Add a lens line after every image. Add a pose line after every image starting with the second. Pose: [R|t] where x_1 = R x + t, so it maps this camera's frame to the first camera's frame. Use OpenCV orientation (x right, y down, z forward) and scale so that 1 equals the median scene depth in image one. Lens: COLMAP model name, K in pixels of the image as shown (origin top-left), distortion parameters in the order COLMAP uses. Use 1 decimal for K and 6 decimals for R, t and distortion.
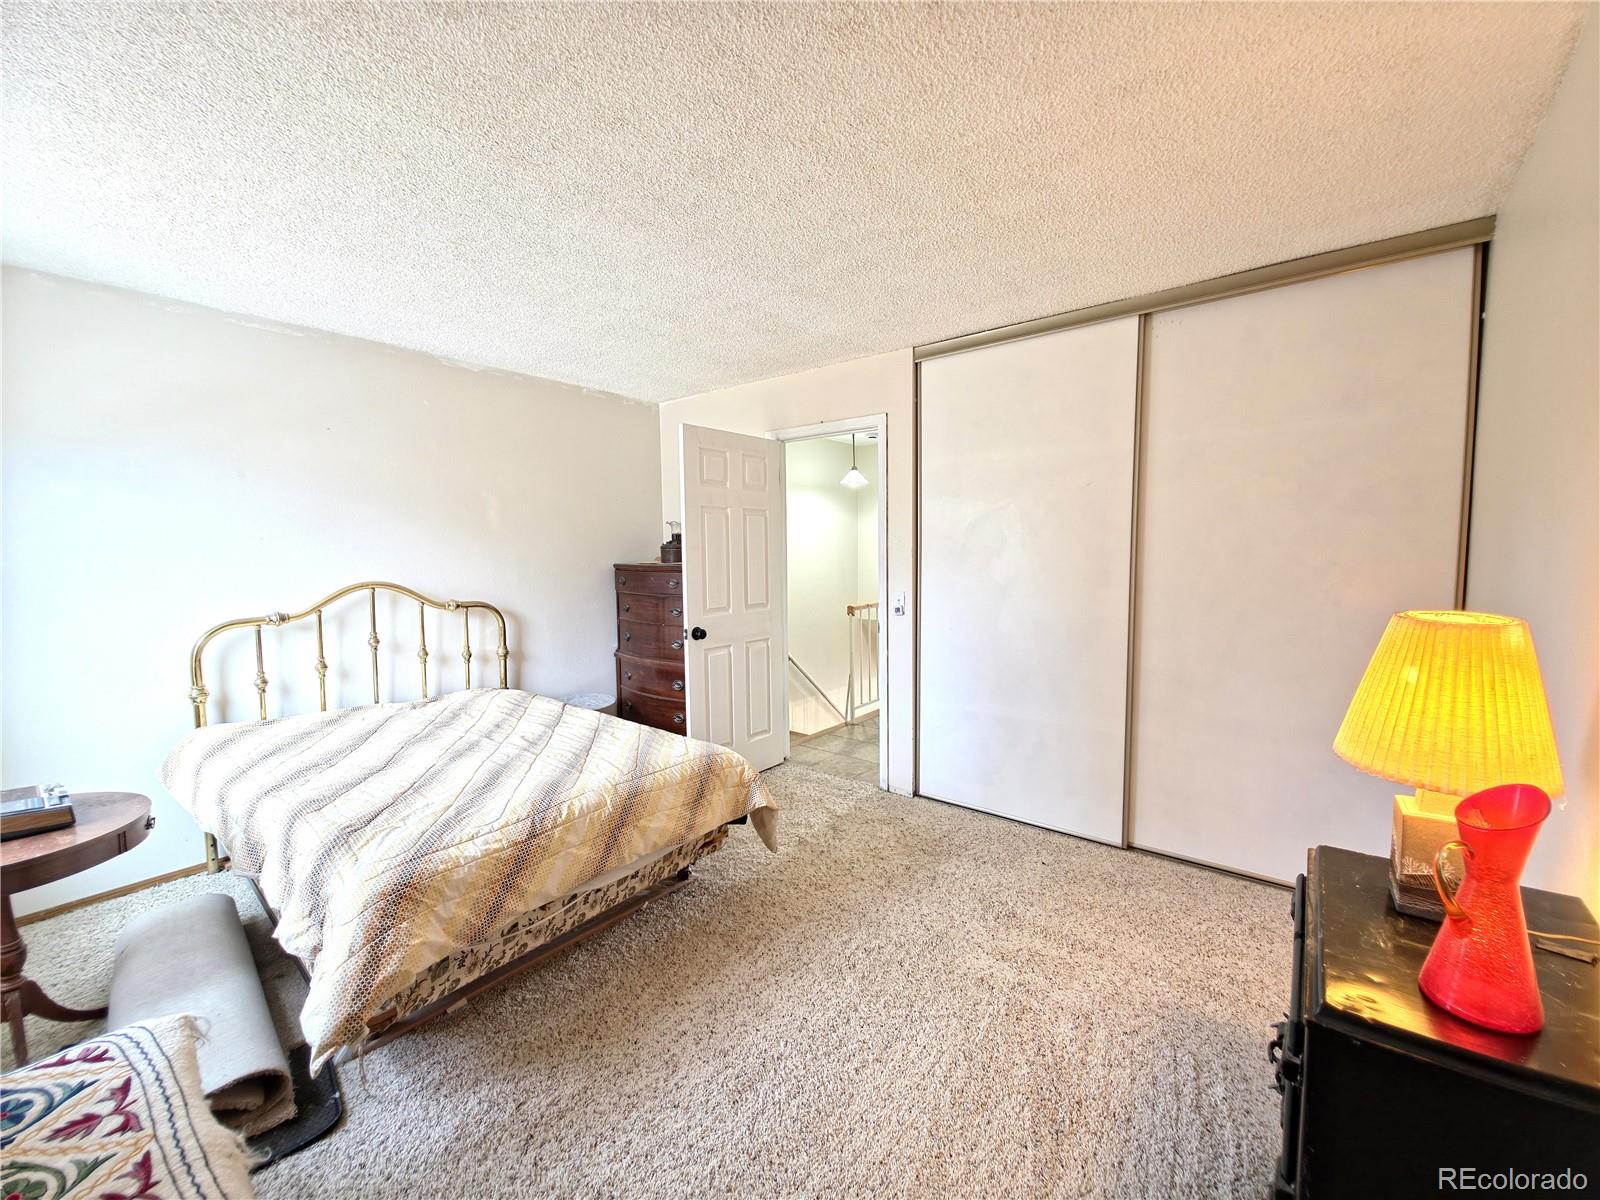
lens RADIAL K [[641.6, 0, 809.4], [0, 641.6, 594.2], [0, 0, 1]] dist [0.001870, -0.005843]
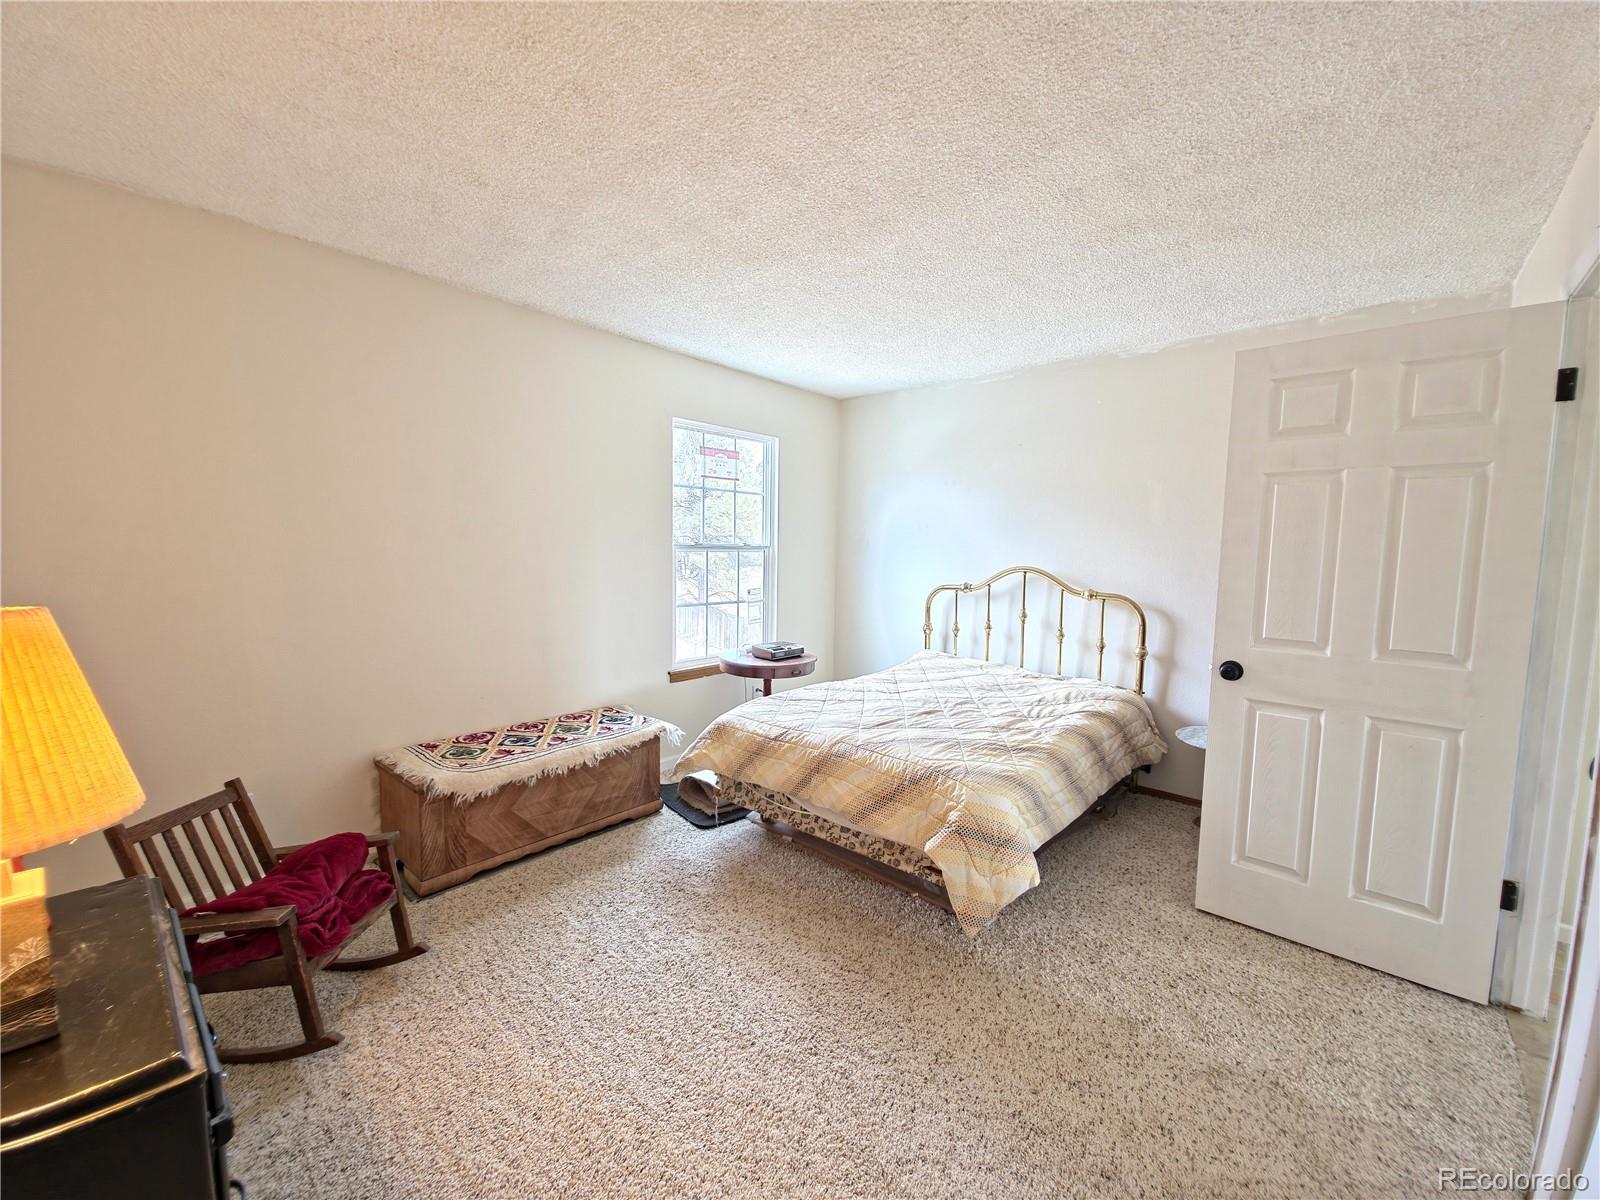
lens RADIAL K [[641.6, 0, 811.4], [0, 641.6, 602.0], [0, 0, 1]] dist [0.001870, -0.005843]
pose [[-0.063217, 0.096998, -0.993275, 0.650806], [-0.088990, 0.990753, 0.102416, -0.049005], [0.994024, 0.094866, -0.054000, 0.791962]]
